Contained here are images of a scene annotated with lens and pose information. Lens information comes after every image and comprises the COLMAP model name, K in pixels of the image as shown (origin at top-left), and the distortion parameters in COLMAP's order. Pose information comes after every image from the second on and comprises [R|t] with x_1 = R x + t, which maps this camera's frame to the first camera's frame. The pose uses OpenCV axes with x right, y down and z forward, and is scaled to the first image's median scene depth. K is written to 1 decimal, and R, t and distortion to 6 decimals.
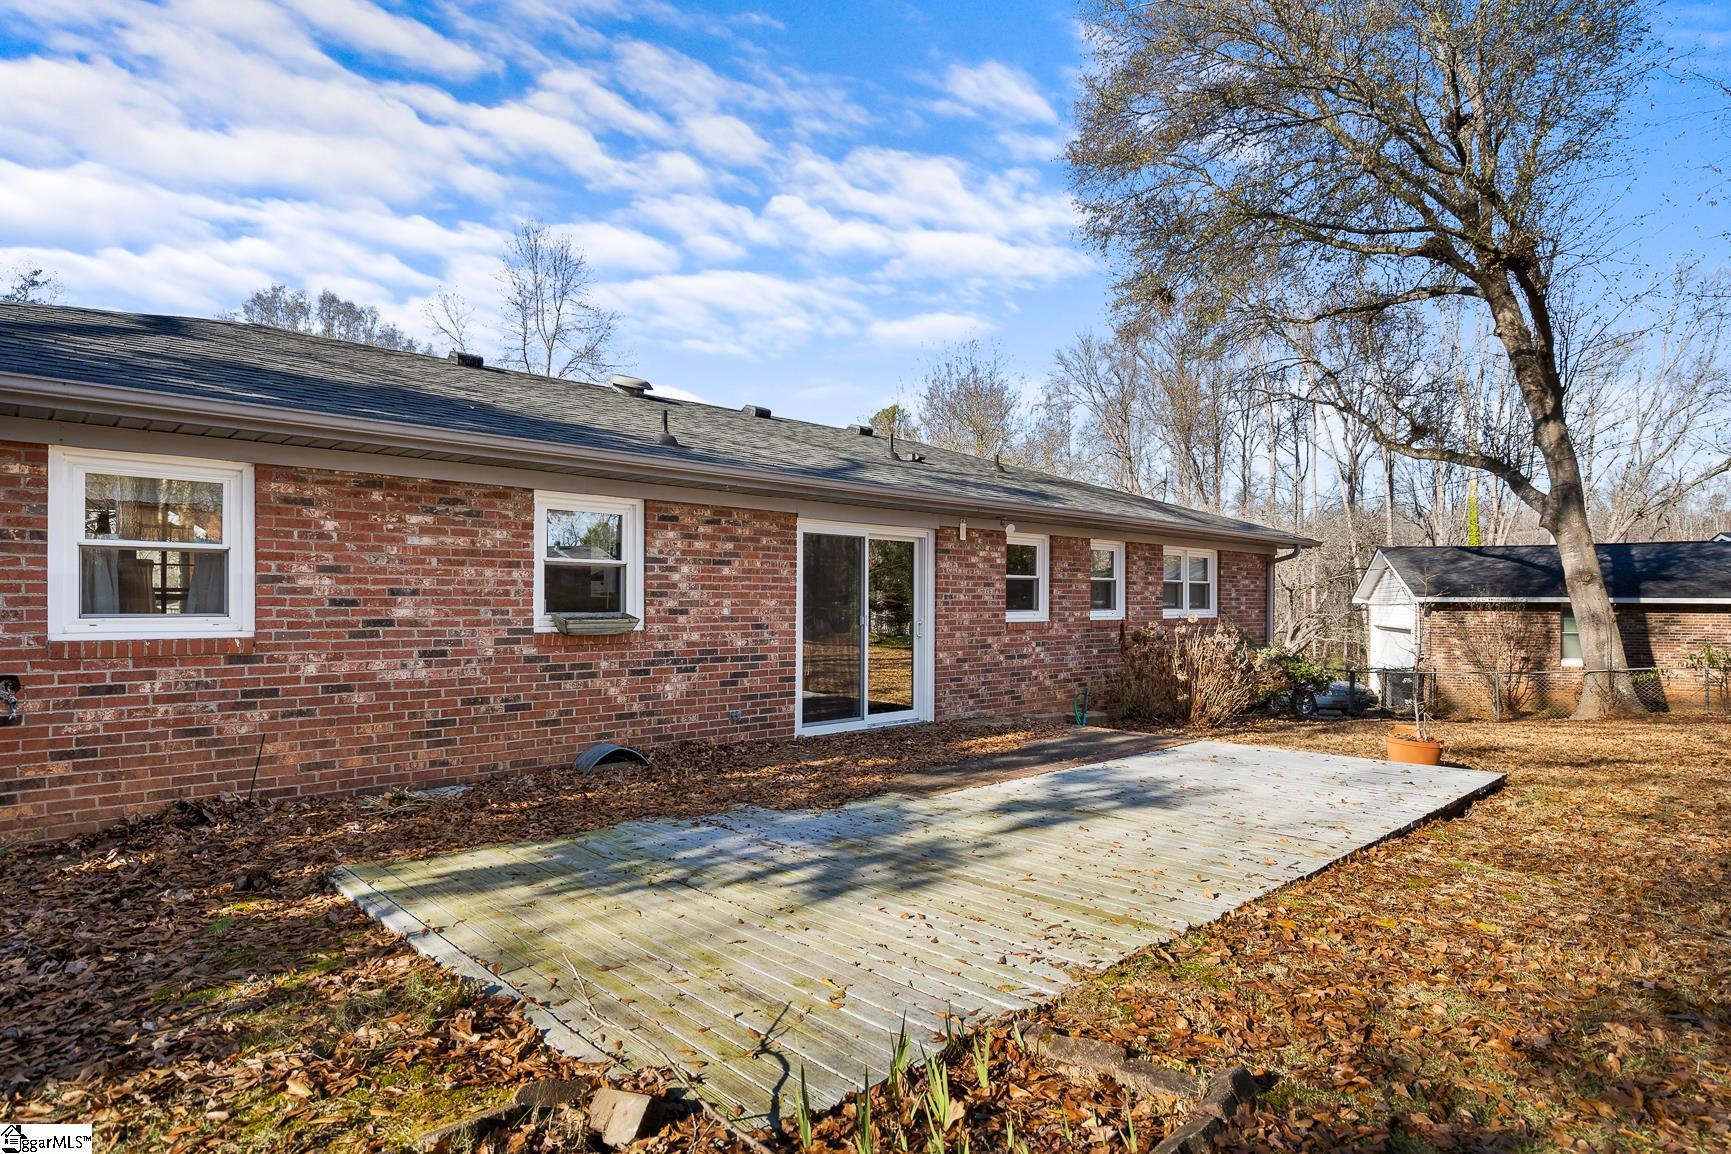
lens RADIAL K [[910.1, 0, 870.1], [0, 910.1, 602.6], [0, 0, 1]] dist [0.001389, 0.000363]
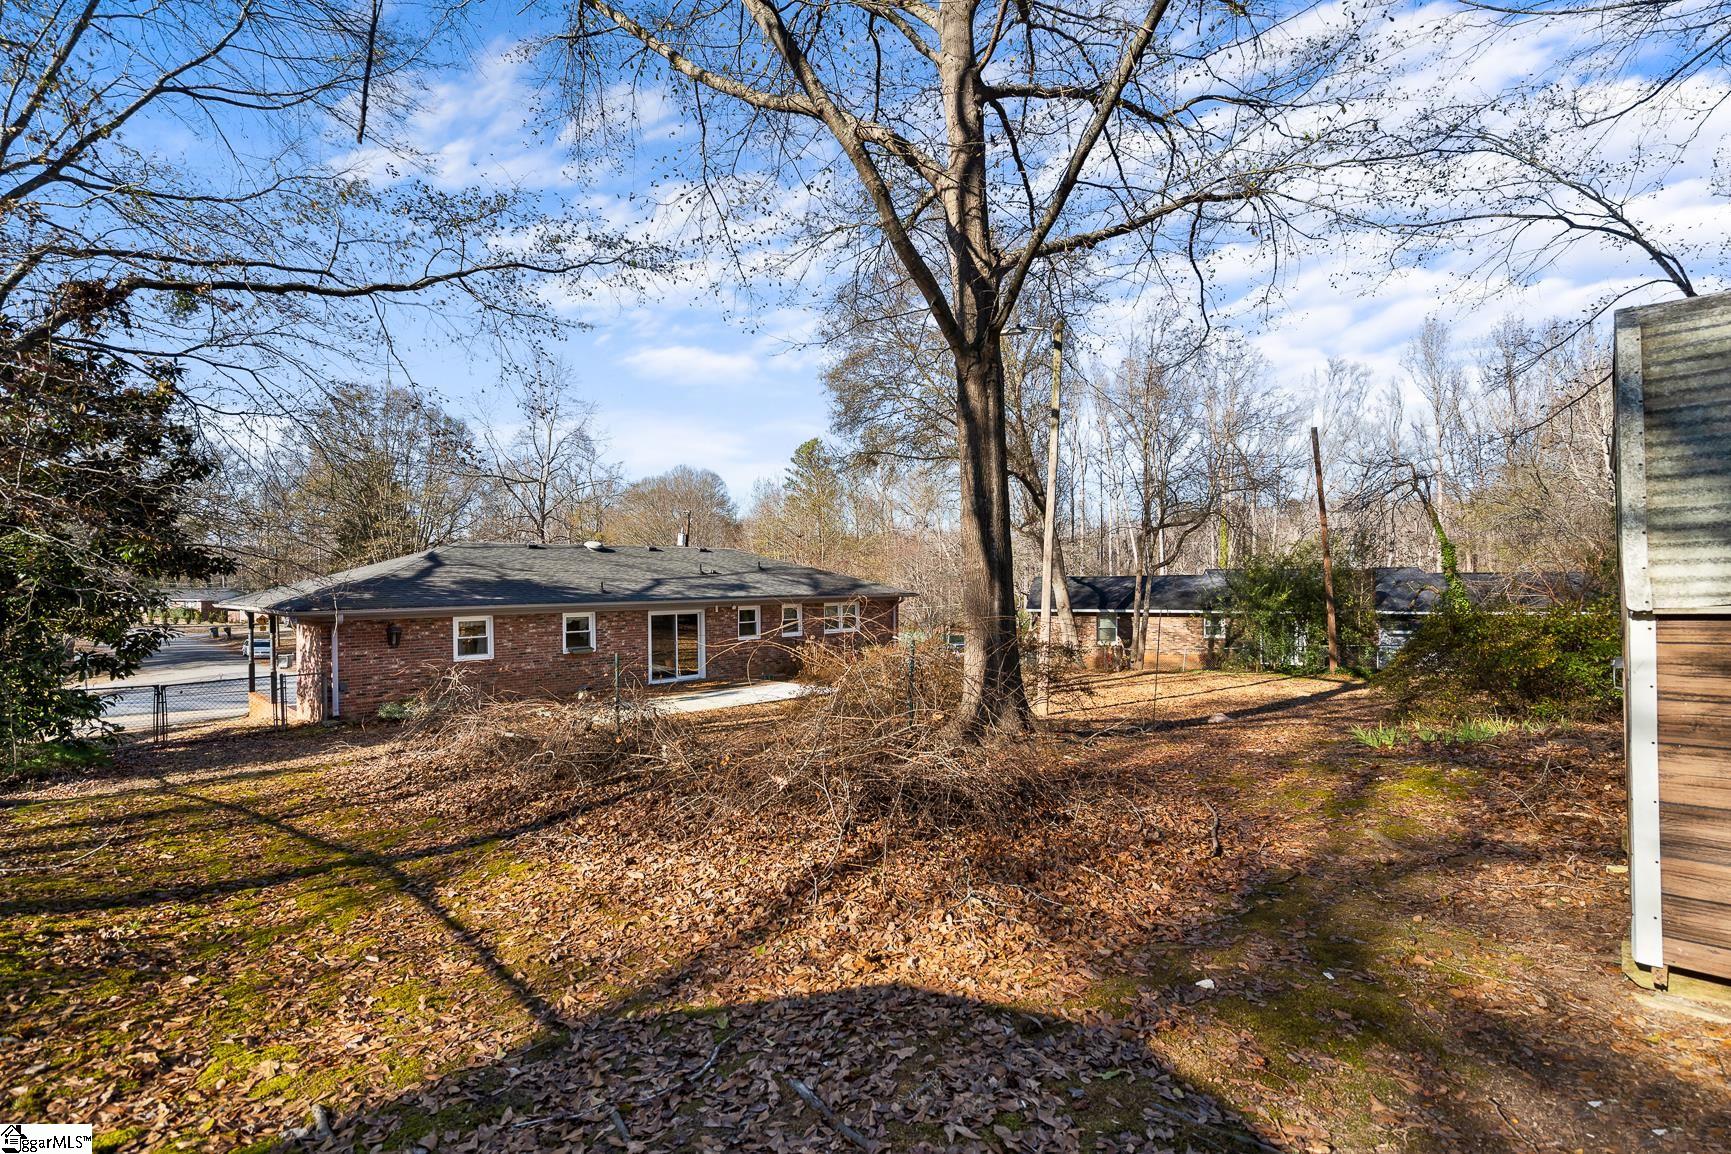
lens RADIAL K [[825.7, 0, 865.5], [0, 825.7, 577.0], [0, 0, 1]] dist [-0.001013, -0.000035]
pose [[0.999147, -0.018194, 0.037077, 0.595256], [0.018460, 0.999806, -0.006826, -0.192543], [-0.036946, 0.007505, 0.999289, -1.943165]]
